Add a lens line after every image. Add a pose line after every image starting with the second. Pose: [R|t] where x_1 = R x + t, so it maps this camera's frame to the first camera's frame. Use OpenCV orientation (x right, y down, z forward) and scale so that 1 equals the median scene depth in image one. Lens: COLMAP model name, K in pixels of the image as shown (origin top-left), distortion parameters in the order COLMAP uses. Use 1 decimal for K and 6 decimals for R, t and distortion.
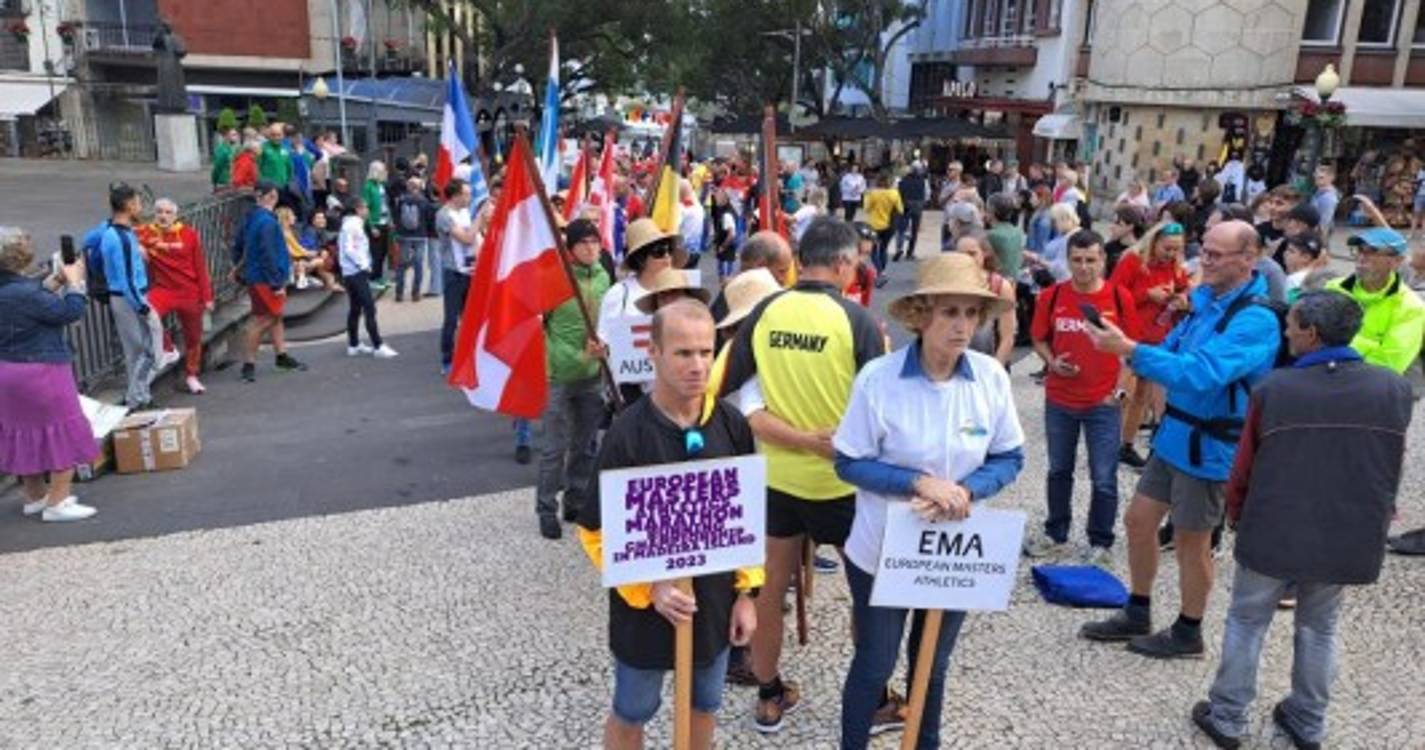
lens RADIAL K [[1034.8, 0, 716.7], [0, 1034.8, 368.5], [0, 0, 1]] dist [0.075245, -0.082460]
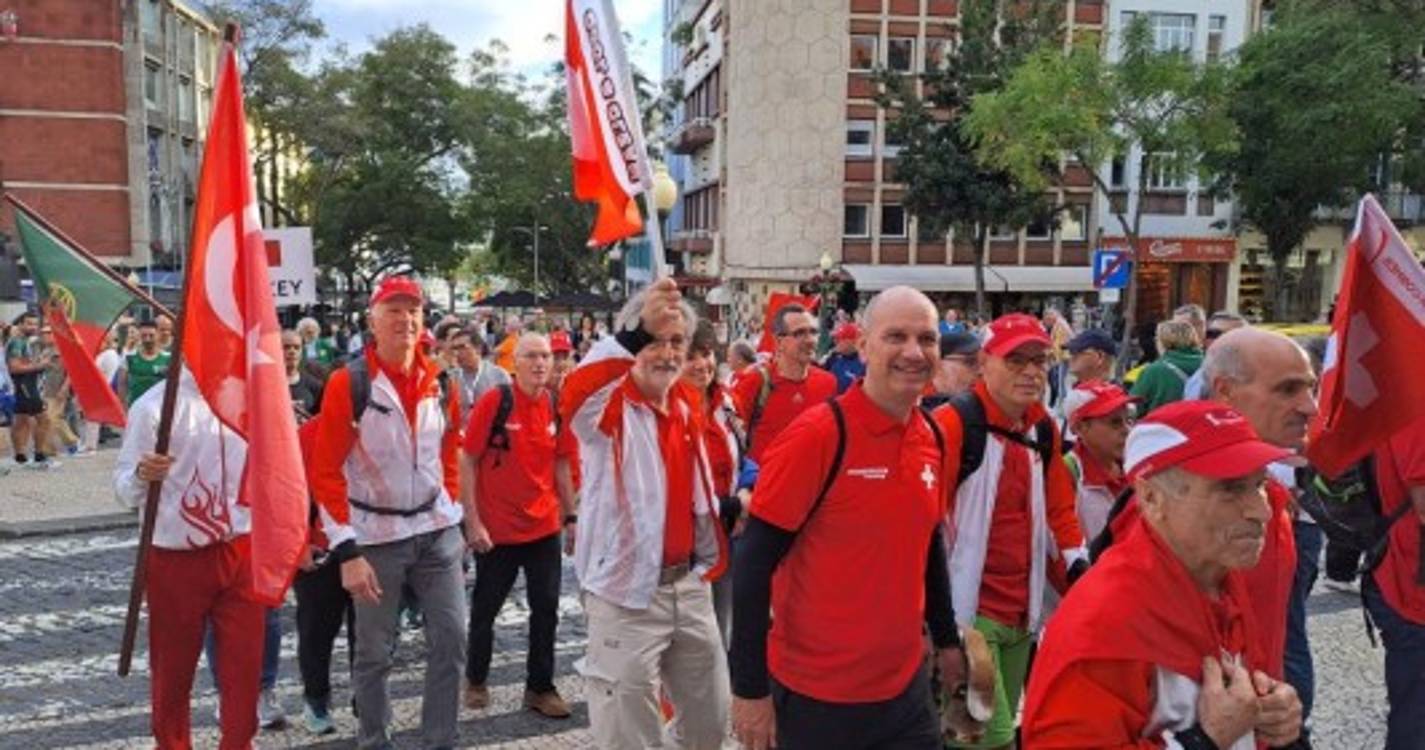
lens RADIAL K [[1045.2, 0, 701.5], [0, 1045.2, 368.2], [0, 0, 1]] dist [0.084259, -0.110571]
pose [[0.993704, -0.030935, 0.107682, 0.157673], [0.048508, 0.985163, -0.164621, 0.080411], [-0.100992, 0.168808, 0.980461, -0.299861]]
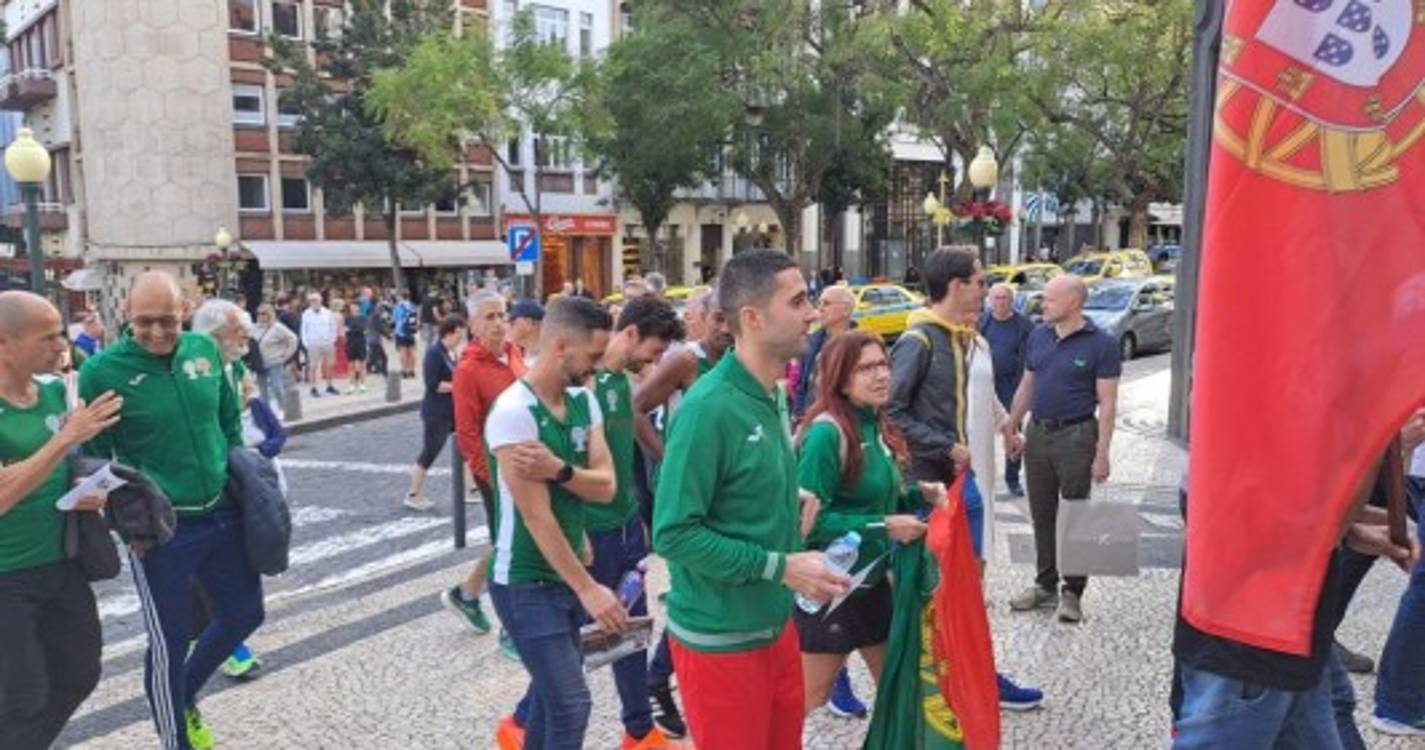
lens RADIAL K [[1039.1, 0, 733.0], [0, 1039.1, 375.1], [0, 0, 1]] dist [0.071423, -0.079400]
pose [[0.771556, -0.117597, 0.625197, 0.141220], [0.198513, 0.978199, -0.060989, 0.082939], [-0.604395, 0.171166, 0.778080, -0.313675]]
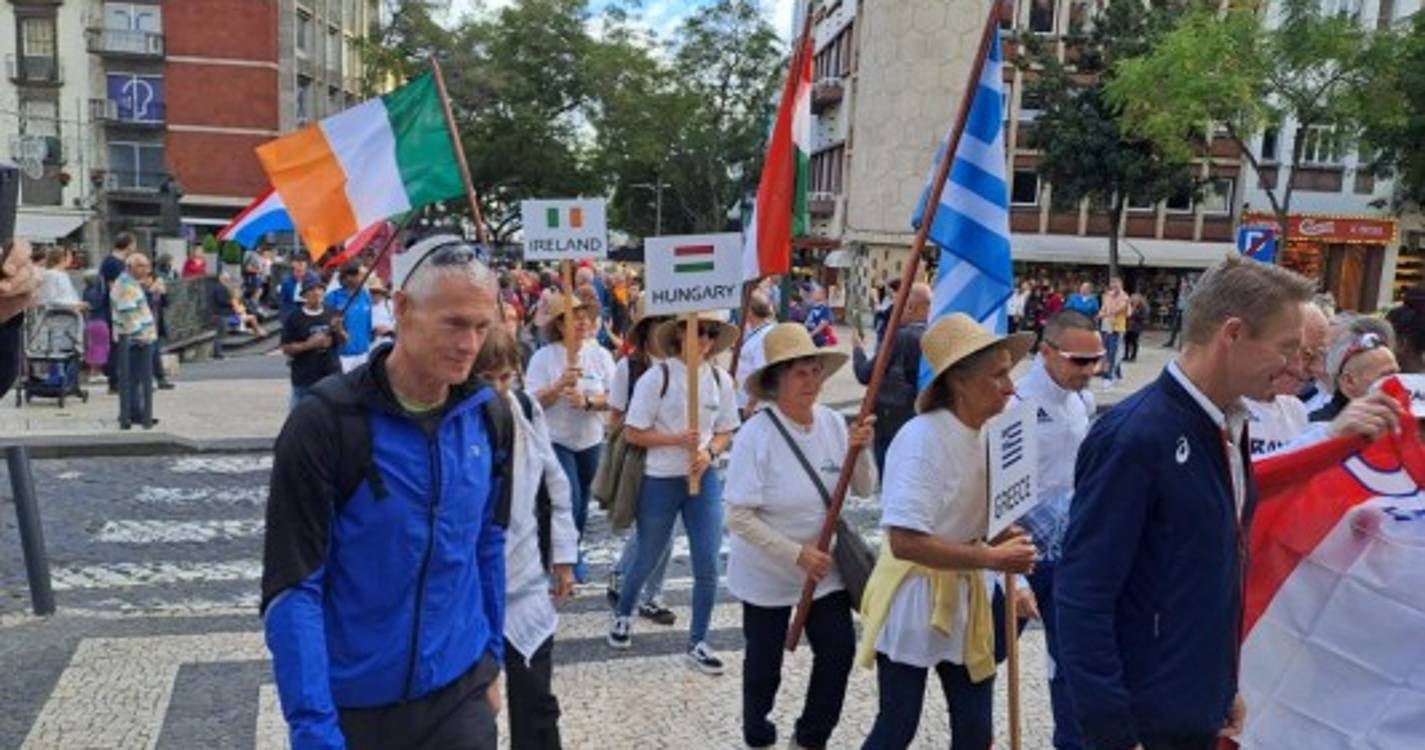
lens RADIAL K [[1048.9, 0, 704.8], [0, 1048.9, 368.6], [0, 0, 1]] dist [0.080935, -0.116965]
pose [[0.999874, 0.015133, 0.004731, 0.152426], [-0.014395, 0.991509, -0.129238, 0.082949], [-0.006646, 0.129154, 0.991602, -0.309480]]
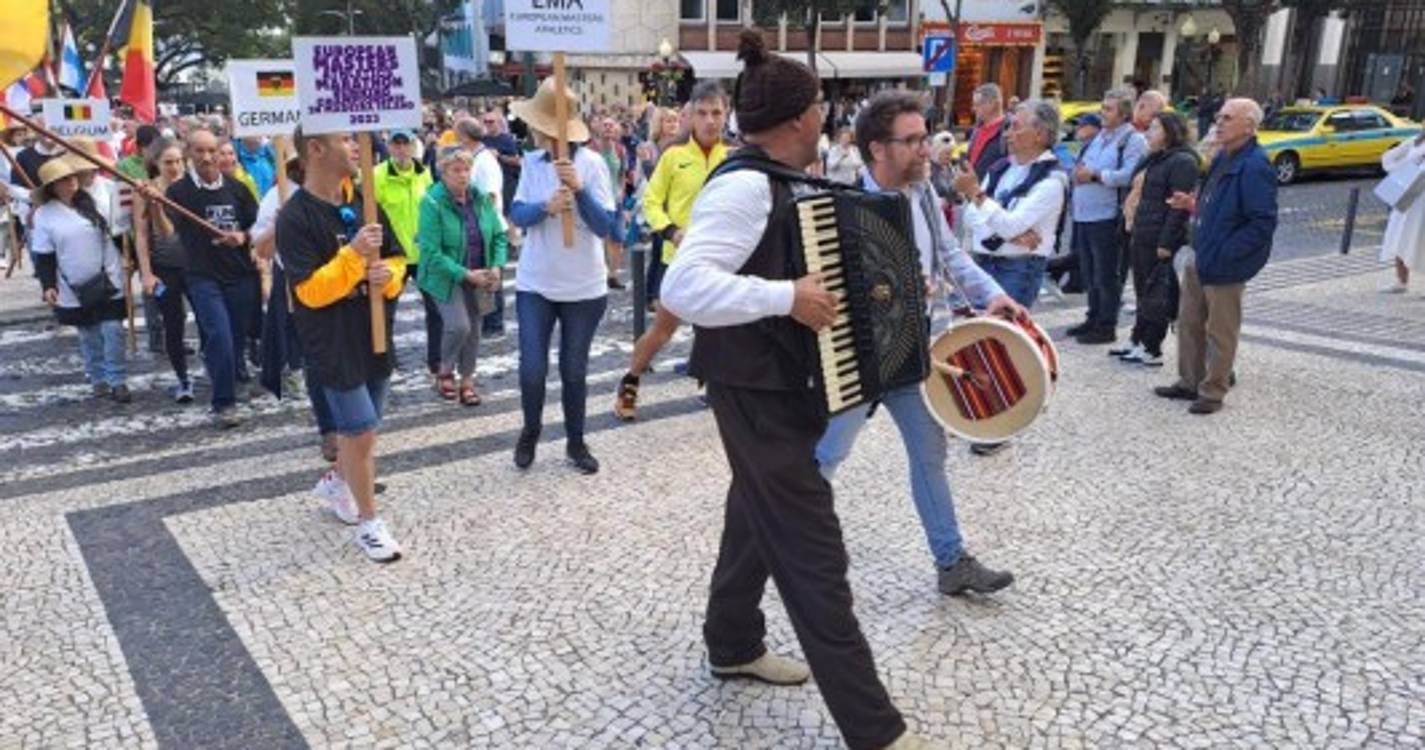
lens RADIAL K [[1034.8, 0, 716.7], [0, 1034.8, 368.5], [0, 0, 1]] dist [0.075245, -0.082460]
pose [[0.957583, -0.109802, 0.266419, 0.134156], [0.101888, 0.993849, 0.043392, 0.087446], [-0.269545, -0.014406, 0.962880, -0.325623]]
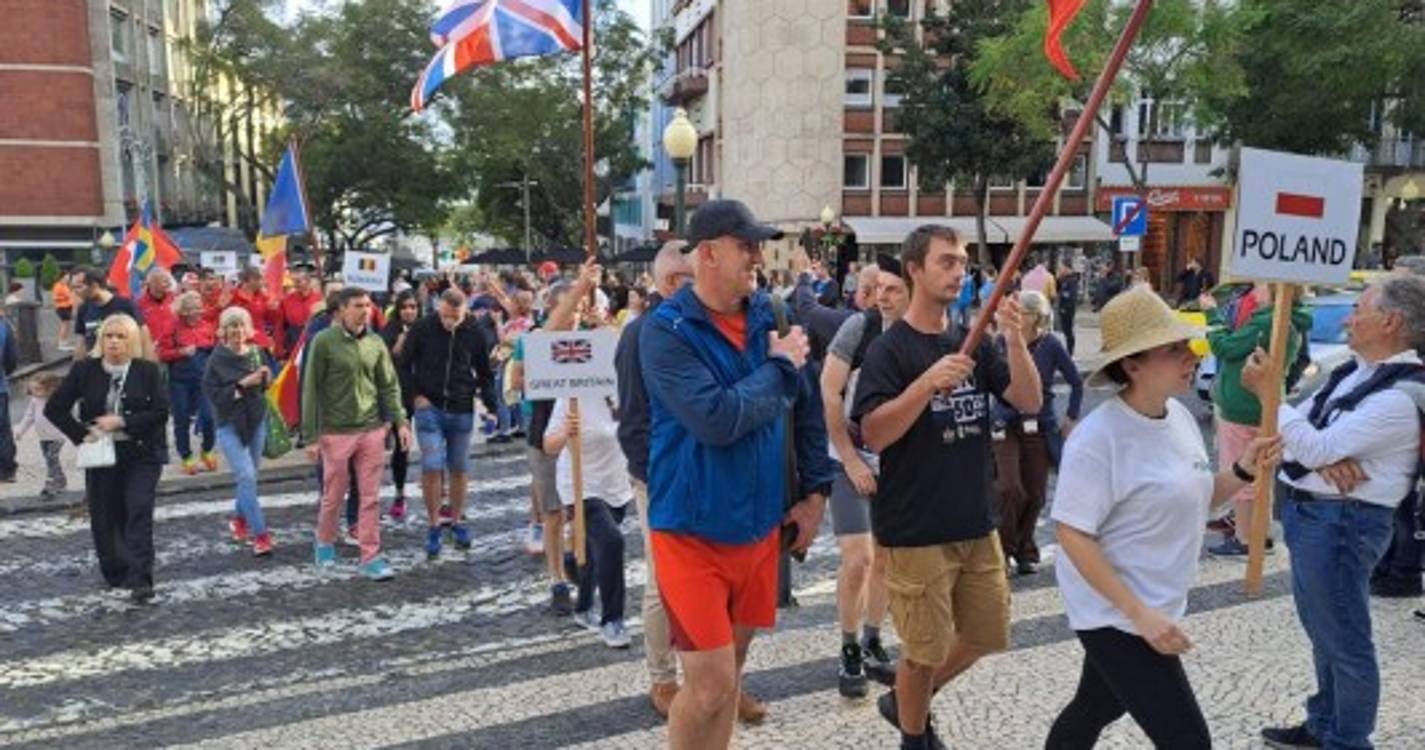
lens RADIAL K [[1047.2, 0, 725.4], [0, 1047.2, 365.0], [0, 0, 1]] dist [0.078832, -0.097222]
pose [[0.988687, -0.049974, 0.141425, 0.145452], [0.067879, 0.989862, -0.124763, 0.077809], [-0.133757, 0.132951, 0.982056, -0.283333]]
